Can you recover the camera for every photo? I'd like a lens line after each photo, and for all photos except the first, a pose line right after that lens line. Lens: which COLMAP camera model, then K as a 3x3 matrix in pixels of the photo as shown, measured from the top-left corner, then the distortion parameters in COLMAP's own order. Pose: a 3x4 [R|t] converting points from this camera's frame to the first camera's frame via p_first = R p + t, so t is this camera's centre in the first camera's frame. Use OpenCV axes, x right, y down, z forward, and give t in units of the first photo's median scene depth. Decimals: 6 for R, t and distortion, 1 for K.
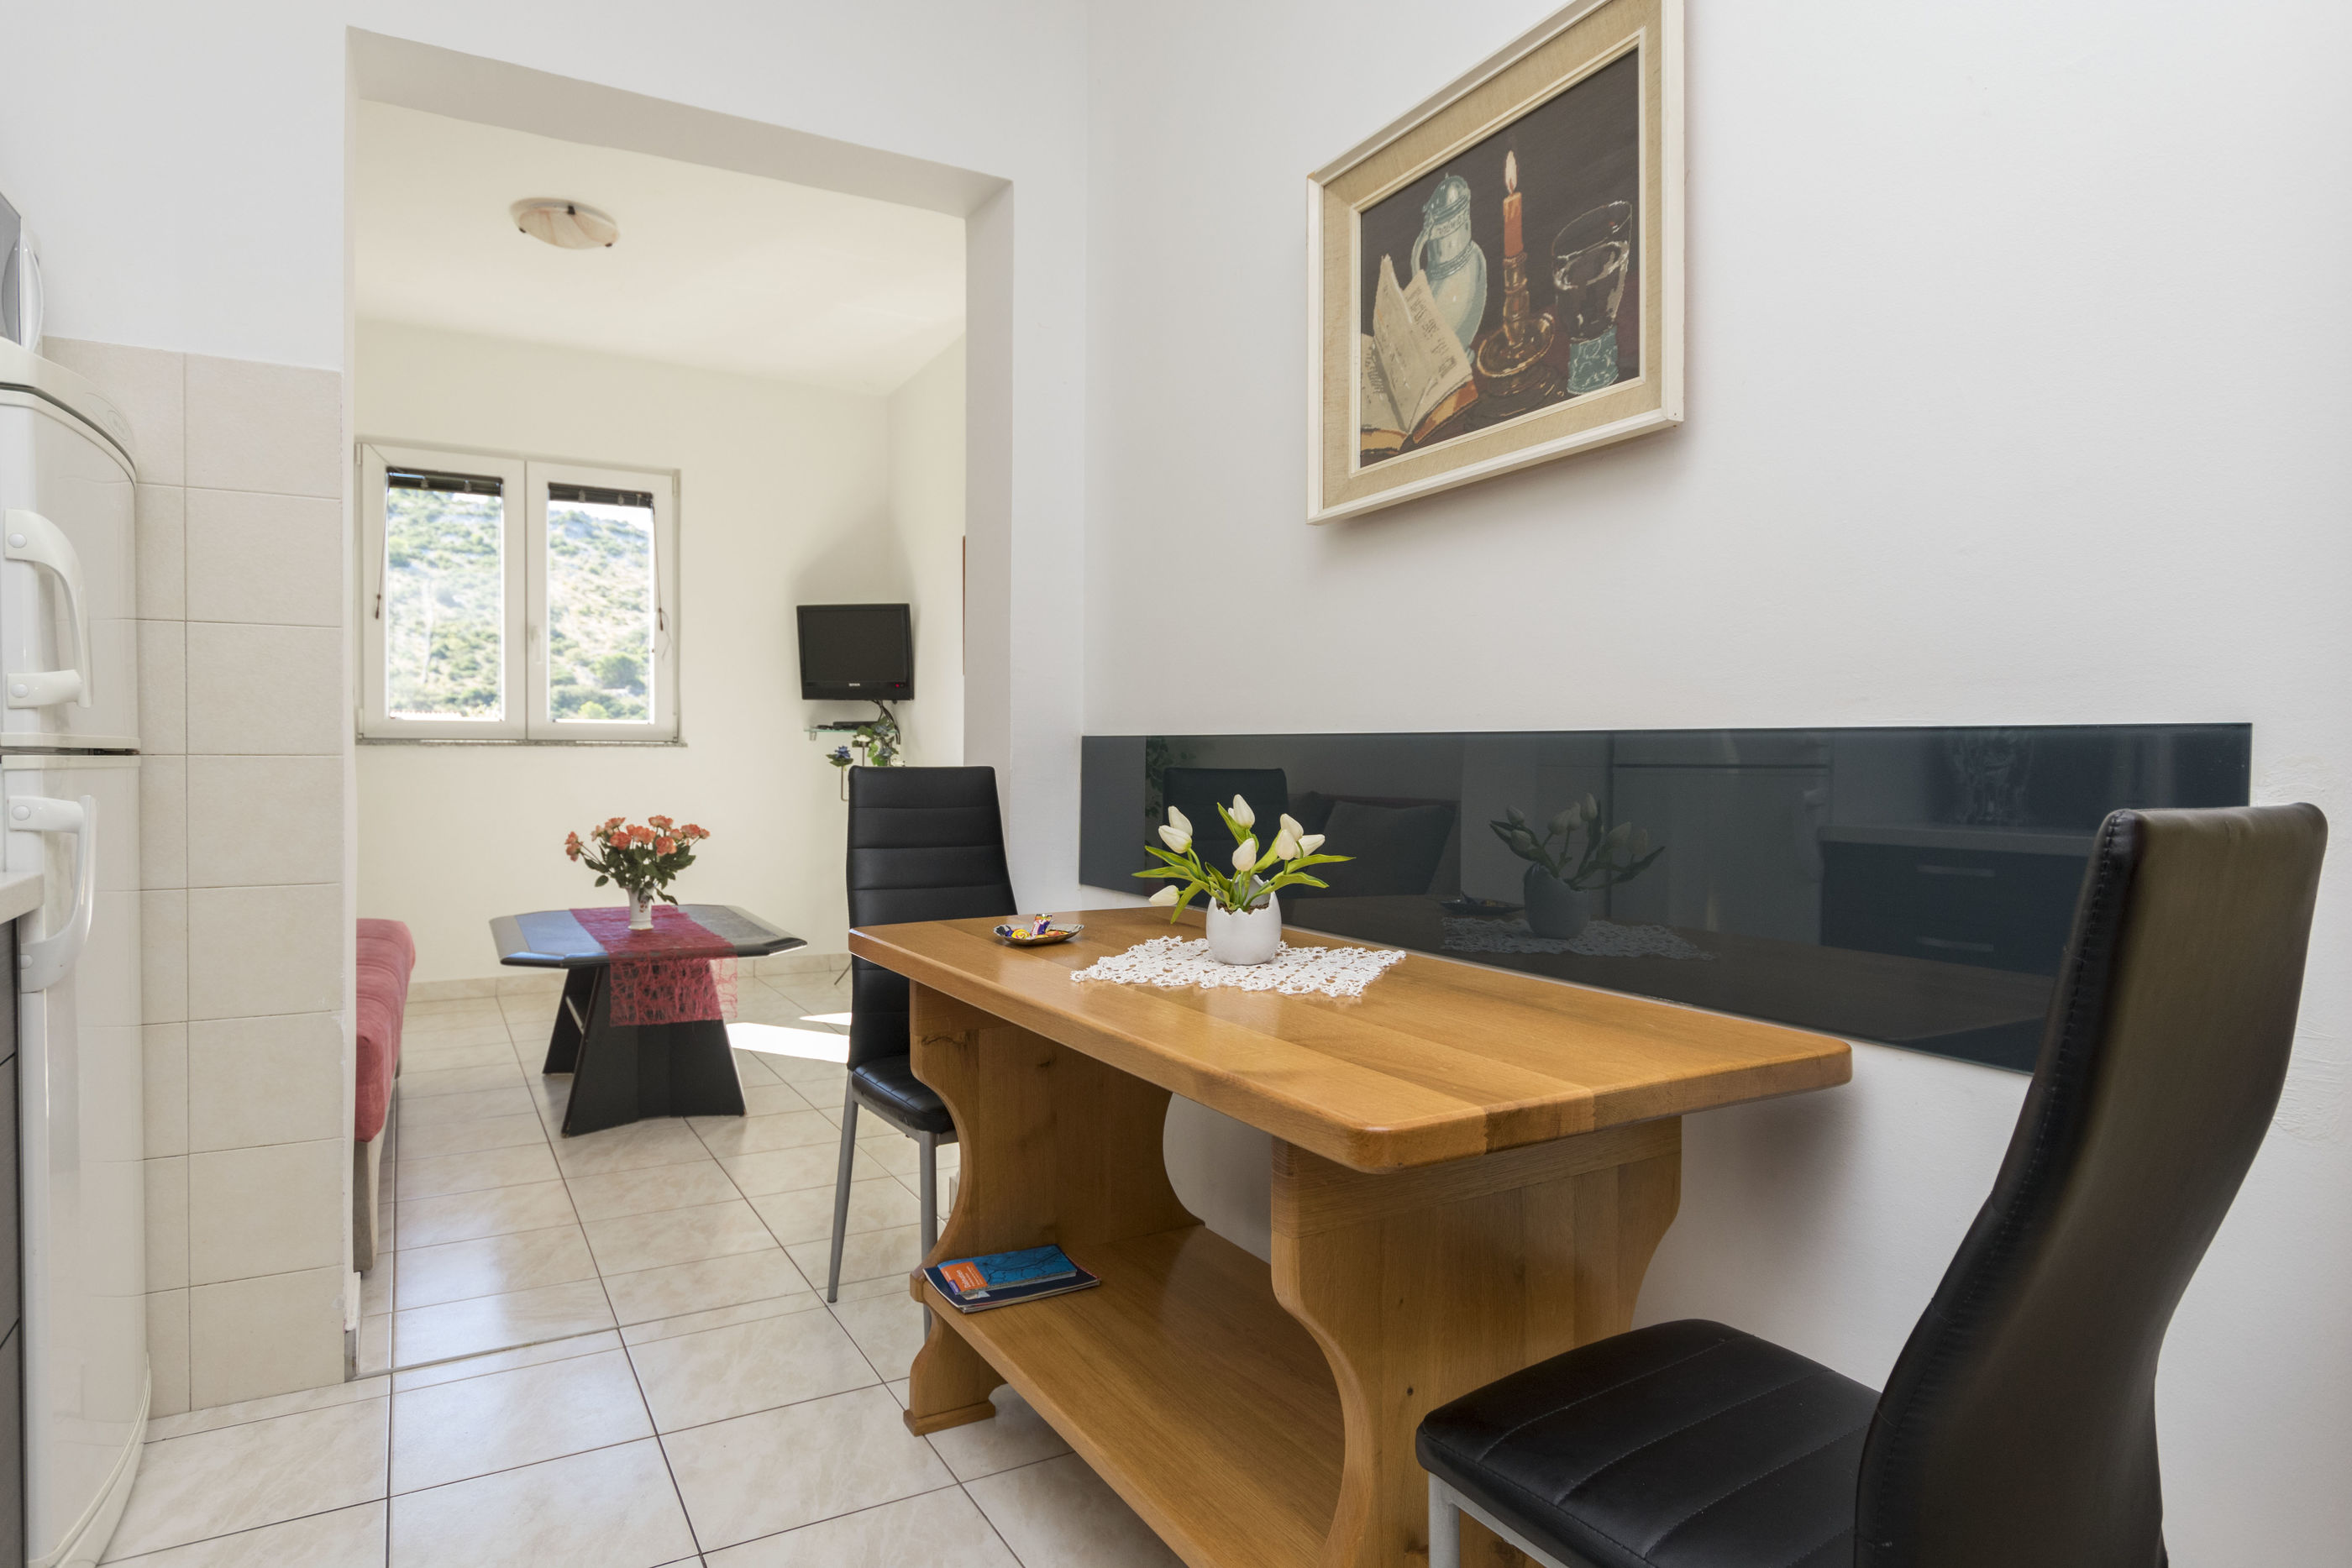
lens RADIAL K [[1382.8, 0, 1182.9], [0, 1382.8, 835.0], [0, 0, 1]] dist [0.000388, -0.004154]
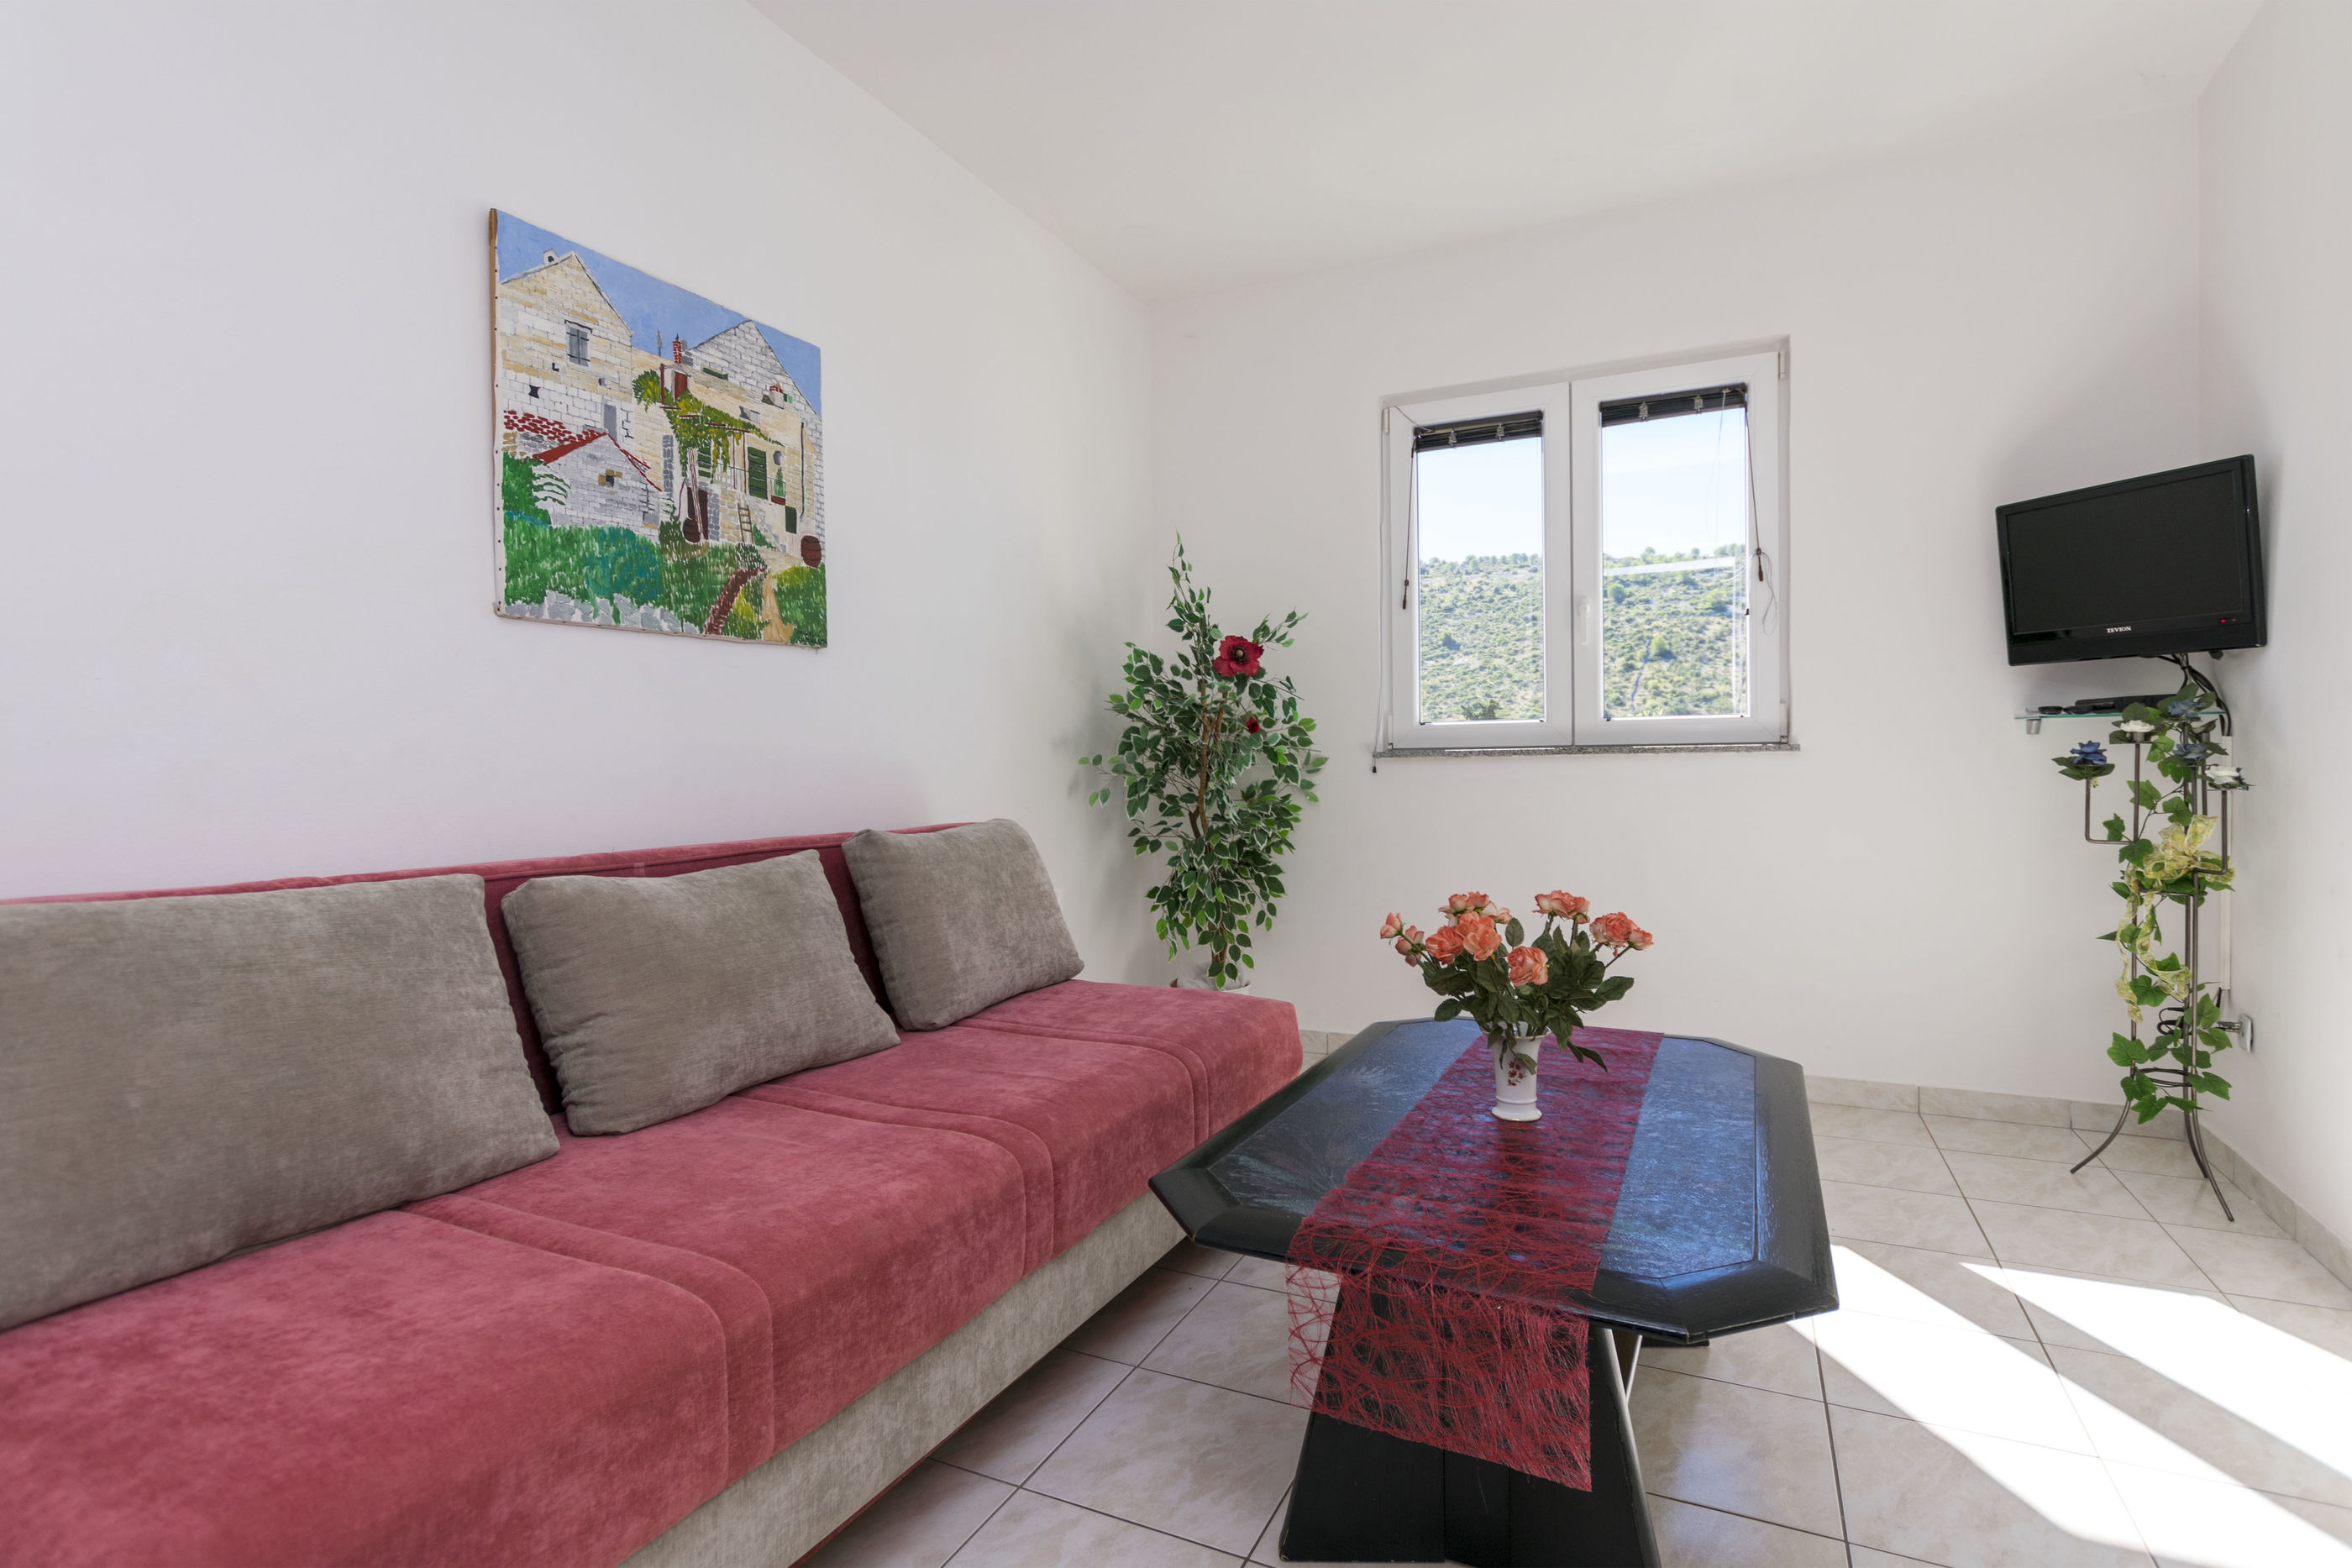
lens RADIAL K [[1124.5, 0, 1181.1], [0, 1124.5, 767.3], [0, 0, 1]] dist [0.003188, 0.000189]
pose [[0.570095, -0.011190, -0.821503, -0.088271], [-0.030659, 0.998921, -0.034883, -0.029038], [0.821007, 0.045073, 0.569136, 0.471534]]
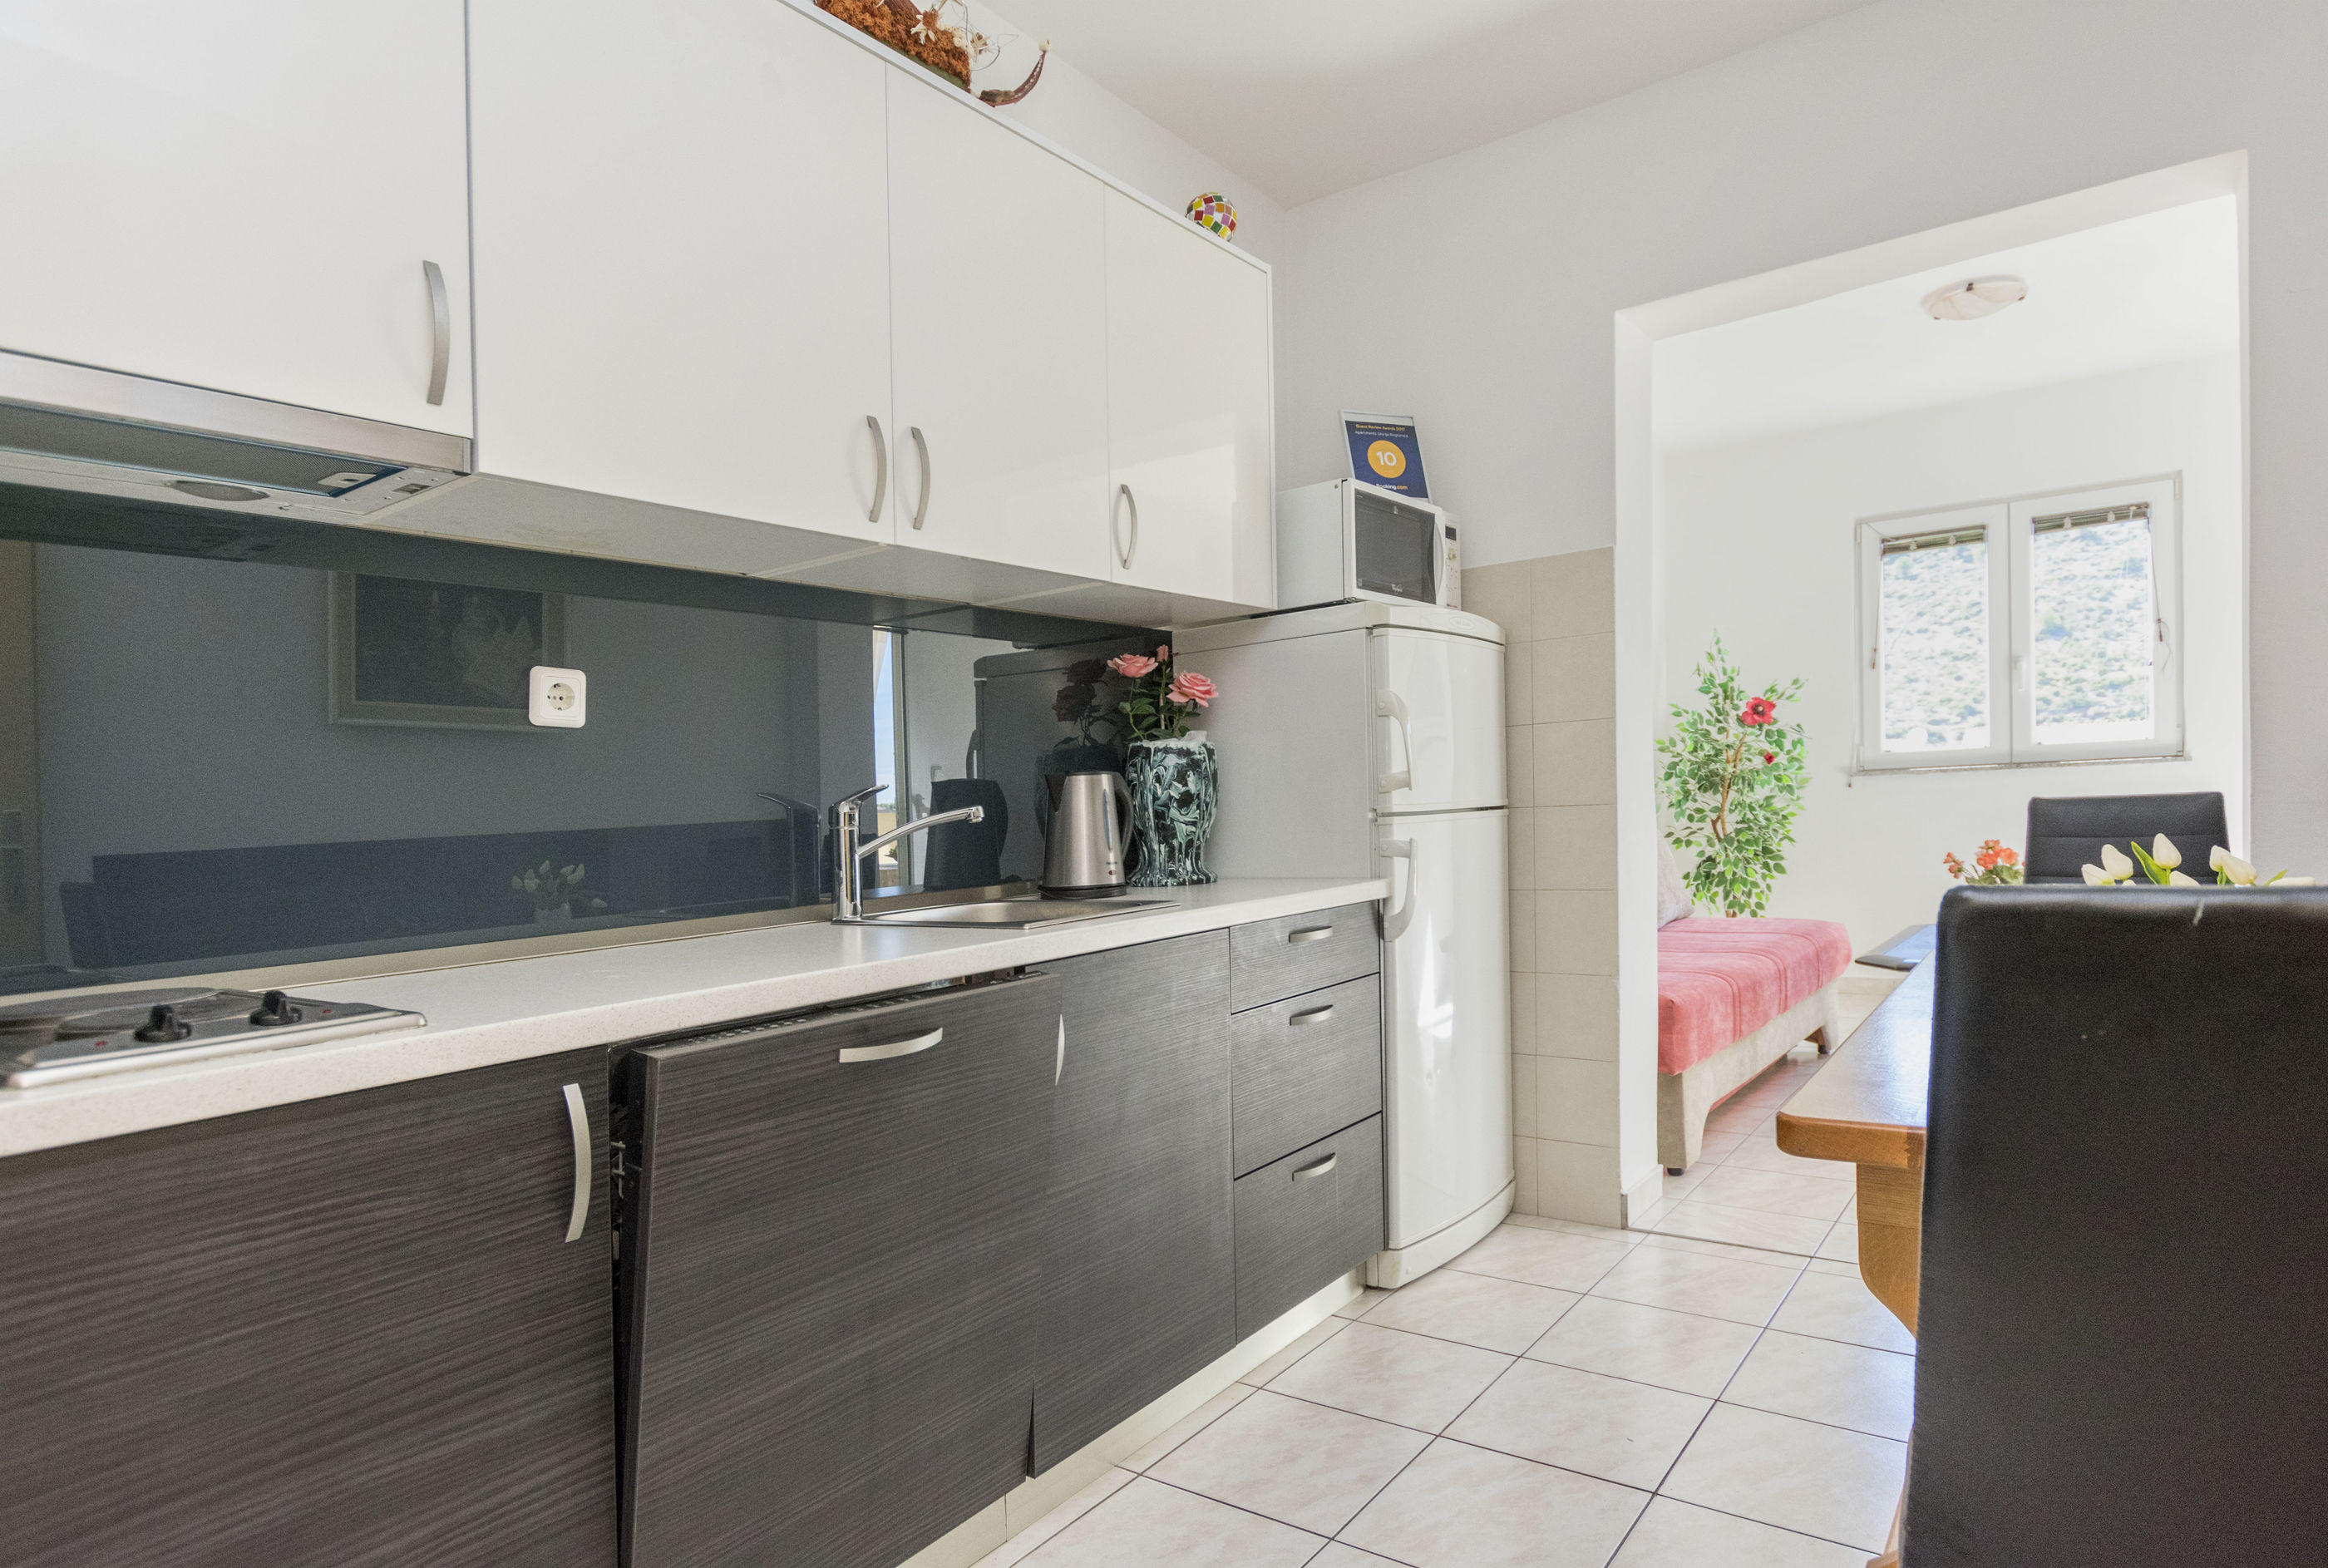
lens RADIAL K [[1279.4, 0, 1161.8], [0, 1279.4, 862.2], [0, 0, 1]] dist [-0.002362, -0.001204]
pose [[0.392023, 0.017200, -0.919795, 0.180657], [-0.003205, 0.999845, 0.017331, -0.007119], [0.919950, -0.003846, 0.392017, 0.005959]]
